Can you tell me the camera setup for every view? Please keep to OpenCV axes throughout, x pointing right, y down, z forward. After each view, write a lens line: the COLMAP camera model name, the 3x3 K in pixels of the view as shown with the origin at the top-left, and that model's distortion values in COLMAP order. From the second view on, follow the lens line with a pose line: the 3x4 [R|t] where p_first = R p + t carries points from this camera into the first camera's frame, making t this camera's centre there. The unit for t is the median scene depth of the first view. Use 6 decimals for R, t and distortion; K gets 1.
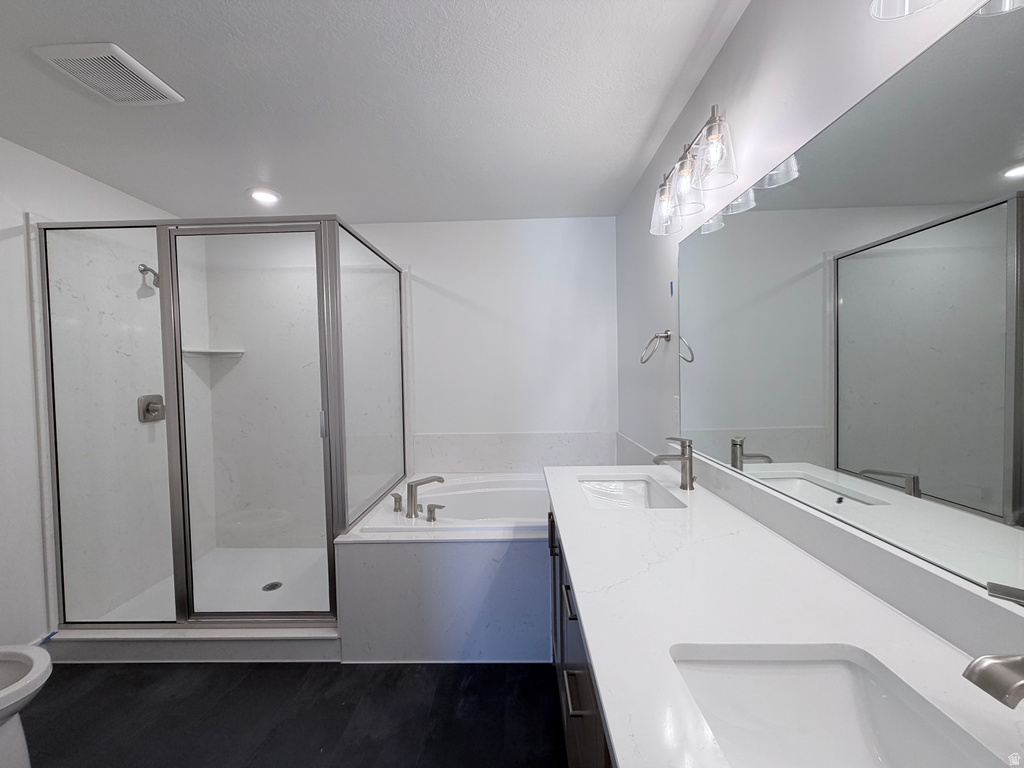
lens RADIAL K [[410.3, 0, 510.3], [0, 410.3, 383.4], [0, 0, 1]] dist [-0.003037, 0.001077]
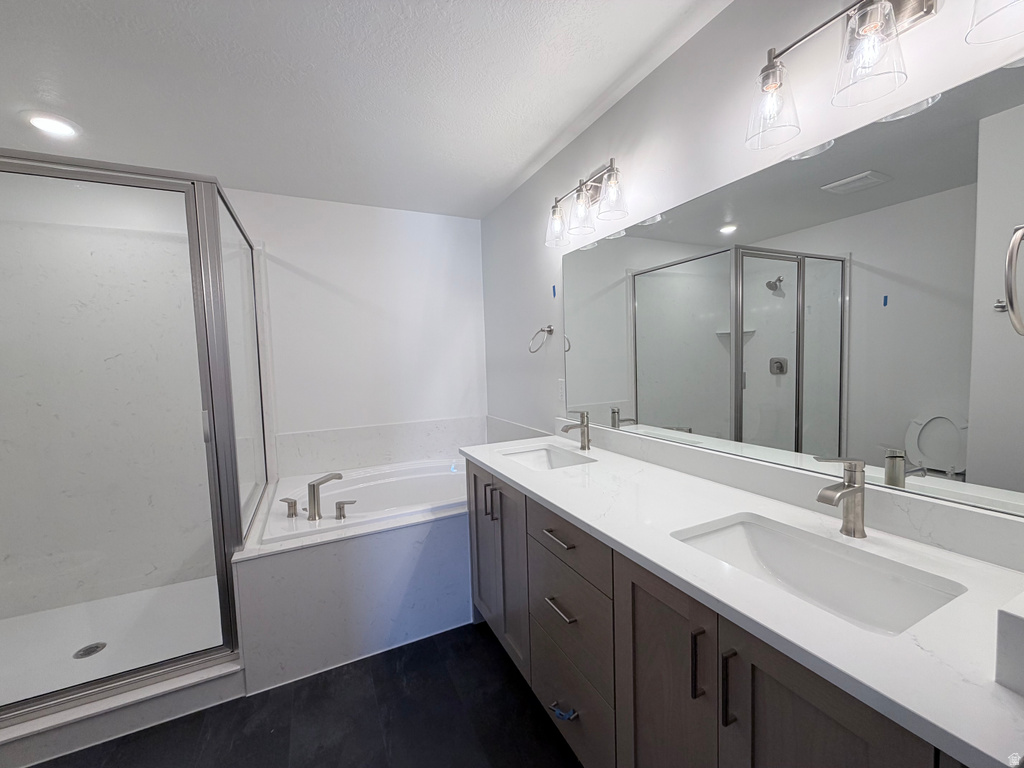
lens RADIAL K [[410.3, 0, 511.5], [0, 410.3, 383.0], [0, 0, 1]] dist [-0.003037, 0.001077]
pose [[0.888401, -0.036843, 0.457588, -0.278965], [0.028343, 0.999275, 0.025430, 0.006919], [-0.458193, -0.009623, 0.888801, -0.029645]]
